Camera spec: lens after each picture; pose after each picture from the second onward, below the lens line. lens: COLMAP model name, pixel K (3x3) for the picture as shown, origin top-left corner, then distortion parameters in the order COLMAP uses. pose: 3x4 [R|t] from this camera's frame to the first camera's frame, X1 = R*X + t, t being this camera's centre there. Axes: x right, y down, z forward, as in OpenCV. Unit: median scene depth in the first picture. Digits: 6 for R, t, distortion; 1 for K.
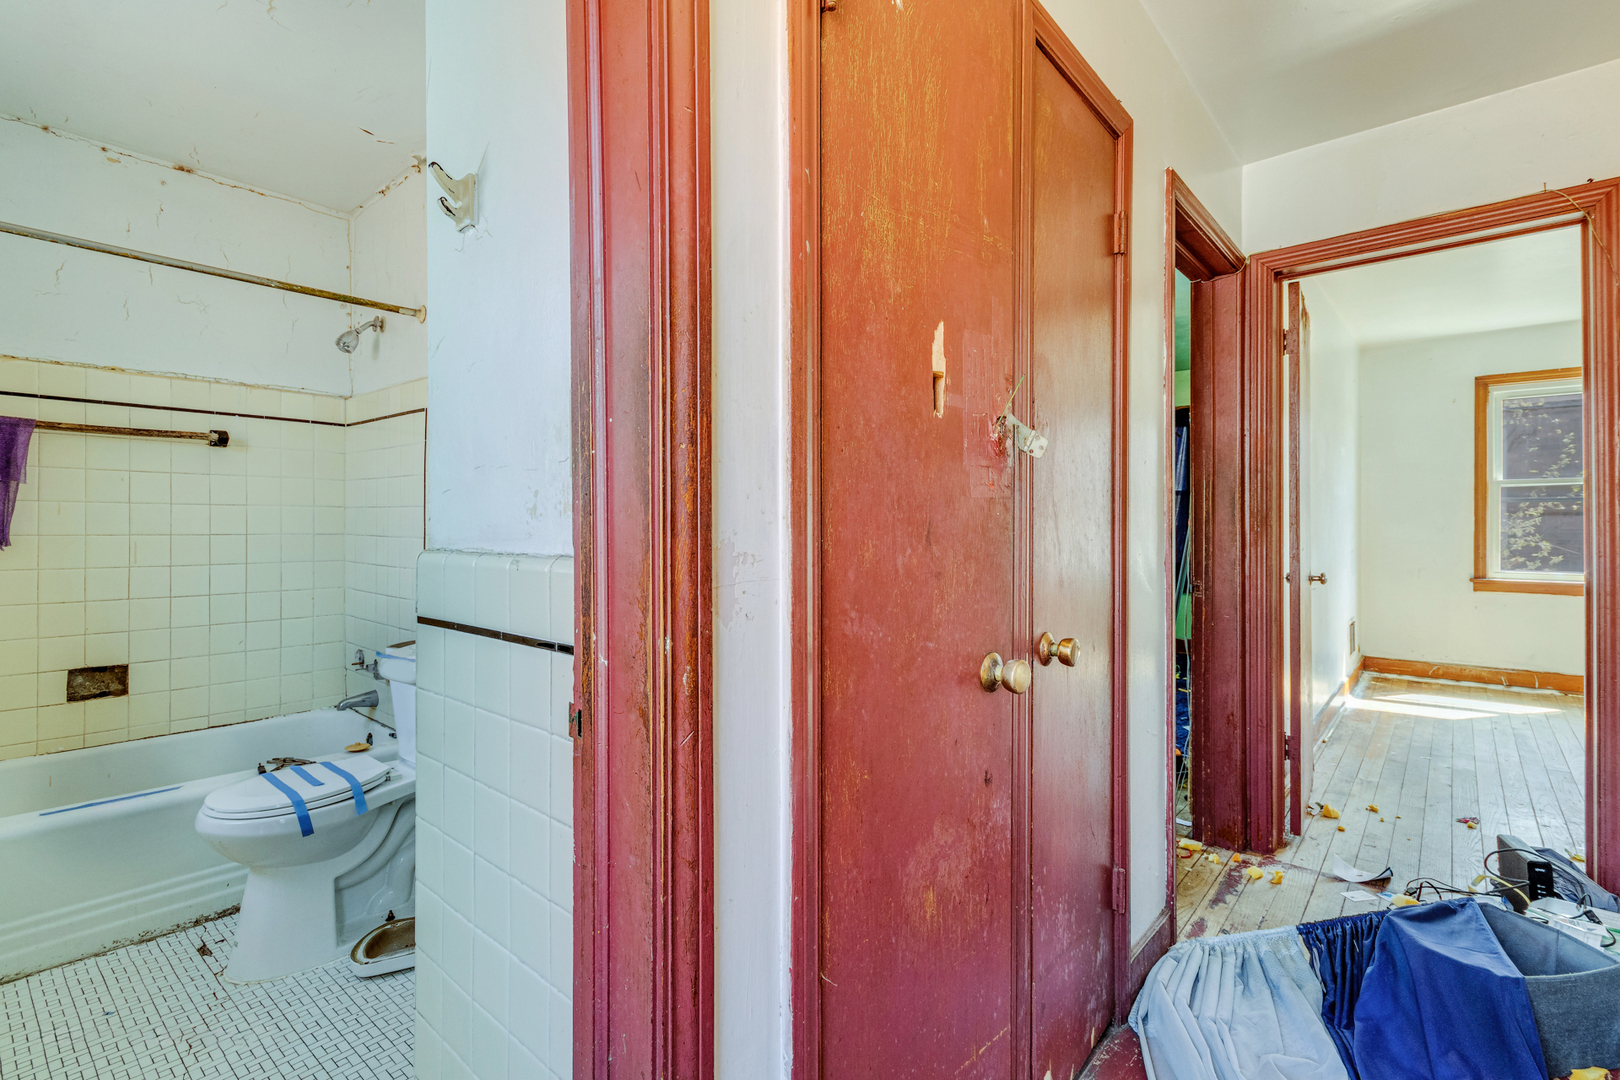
lens RADIAL K [[754.3, 0, 807.7], [0, 754.3, 530.6], [0, 0, 1]] dist [0.005629, -0.001749]
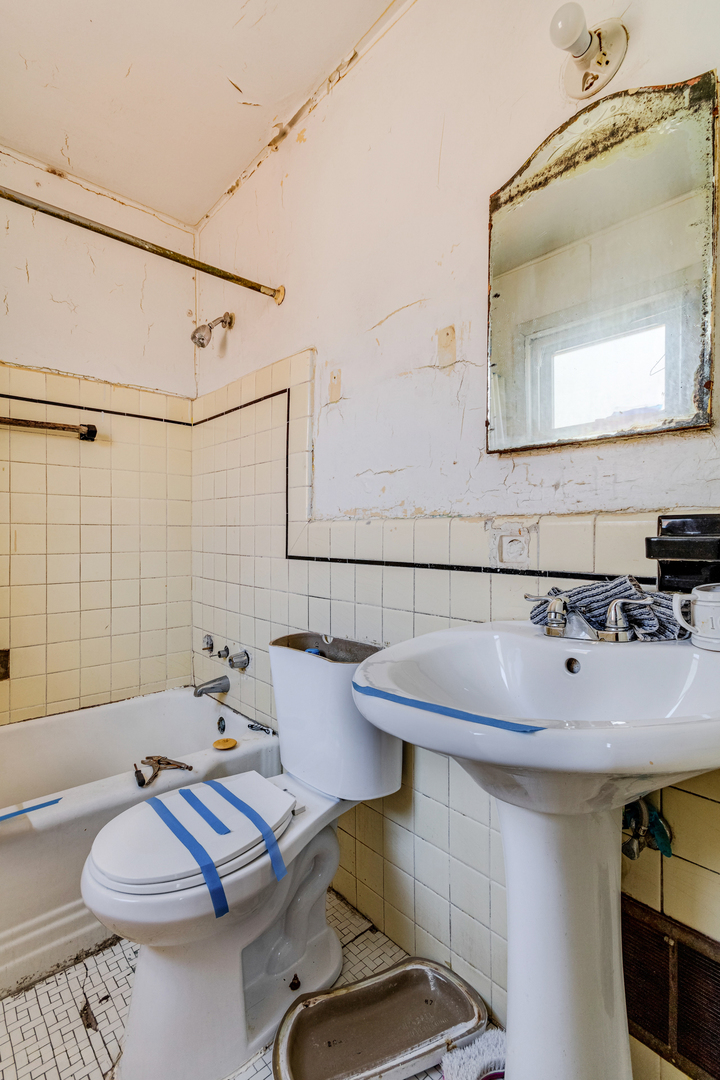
lens RADIAL K [[502.9, 0, 362.1], [0, 502.9, 540.0], [0, 0, 1]] dist [0.005629, -0.001749]
pose [[0.991175, -0.001956, -0.132544, -0.324414], [0.002253, 0.999995, 0.002093, 0.027135], [0.132539, -0.002374, 0.991175, 0.376534]]
